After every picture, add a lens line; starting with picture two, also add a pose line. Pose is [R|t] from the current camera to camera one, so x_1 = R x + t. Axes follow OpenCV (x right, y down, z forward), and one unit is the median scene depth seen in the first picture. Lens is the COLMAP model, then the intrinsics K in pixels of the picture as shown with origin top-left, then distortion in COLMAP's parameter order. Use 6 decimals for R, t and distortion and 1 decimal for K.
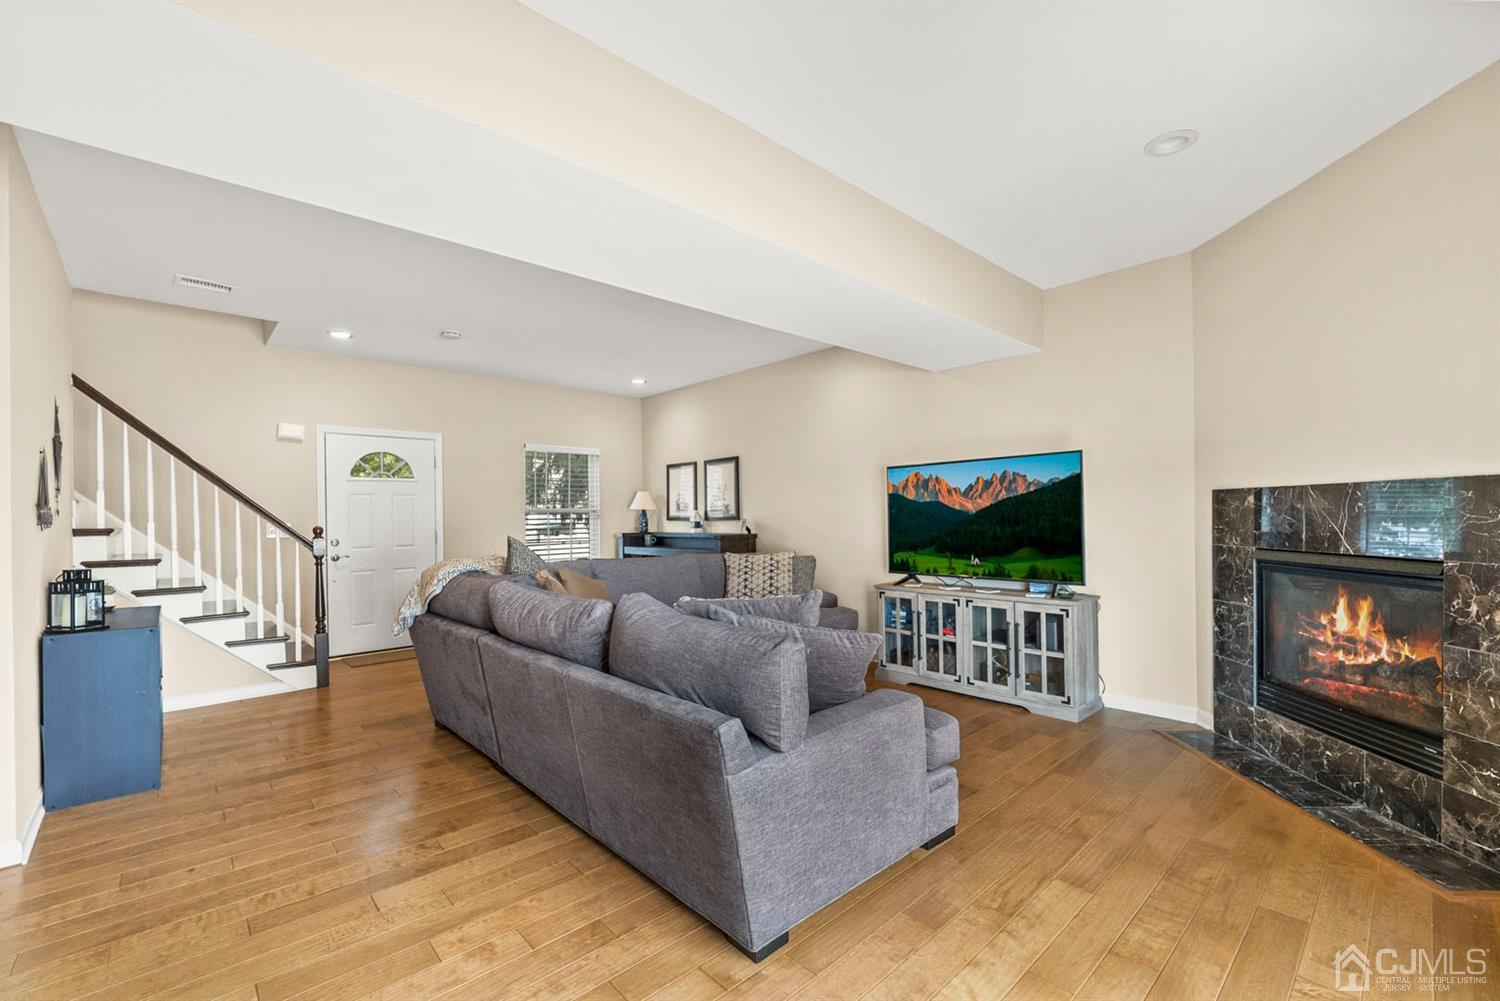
lens RADIAL K [[634.2, 0, 750.3], [0, 634.2, 516.9], [0, 0, 1]] dist [-0.002454, -0.000569]
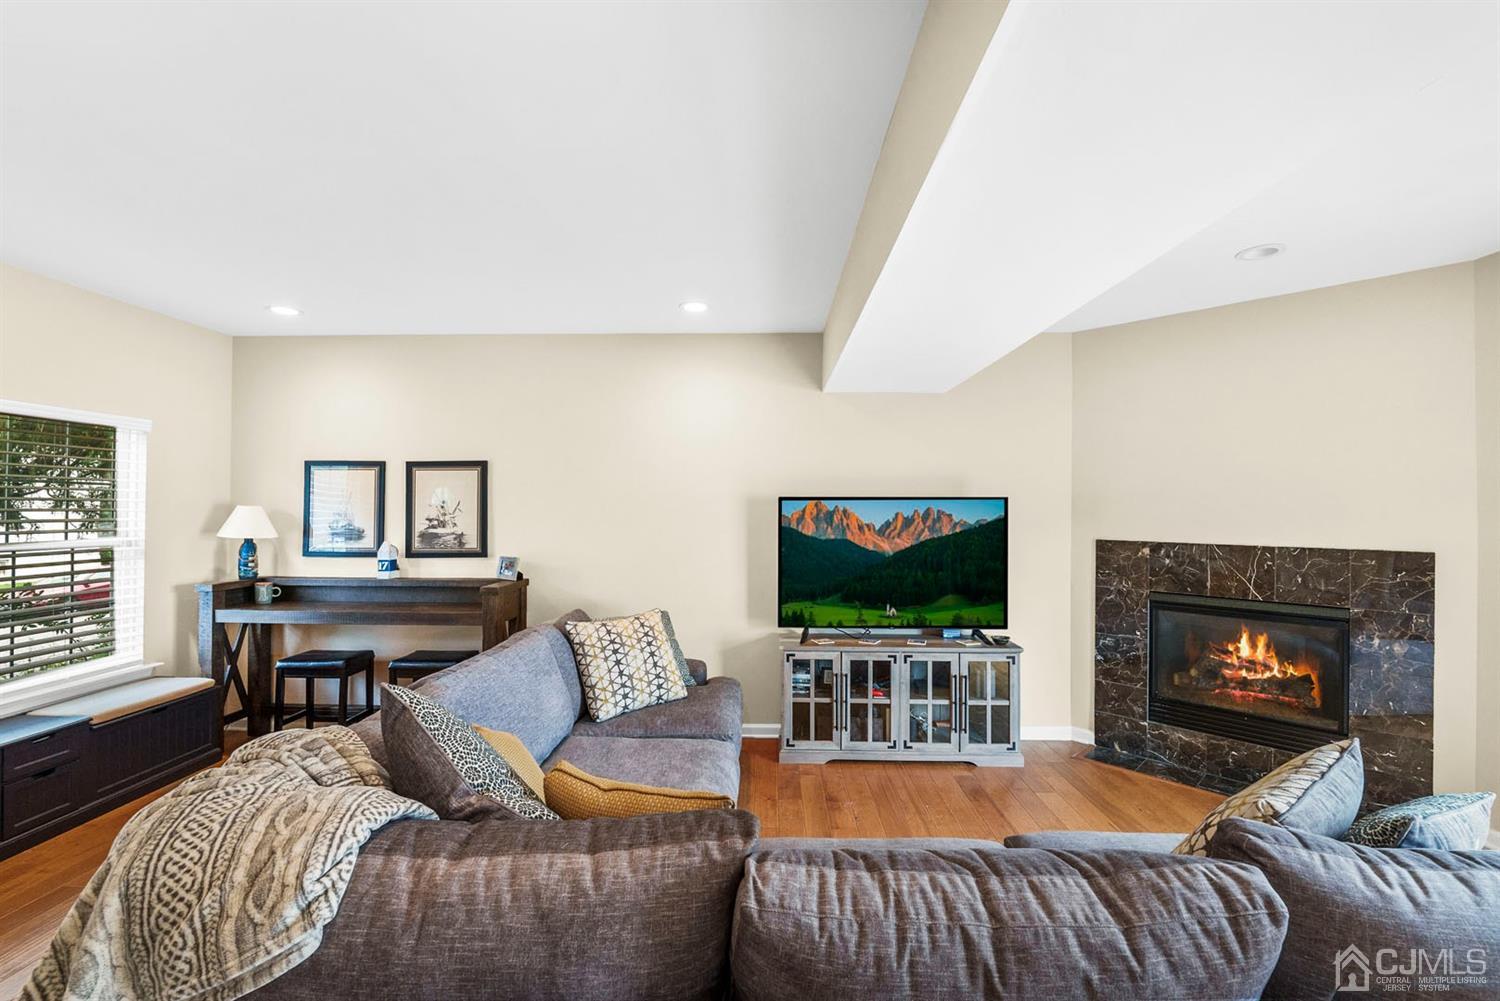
lens RADIAL K [[628.8, 0, 747.1], [0, 628.8, 505.5], [0, 0, 1]] dist [-0.009946, -0.000634]
pose [[0.694582, 0.020902, 0.719110, -0.437566], [-0.013219, 0.999780, -0.016293, -0.061287], [-0.719292, 0.001811, 0.694705, 0.512501]]
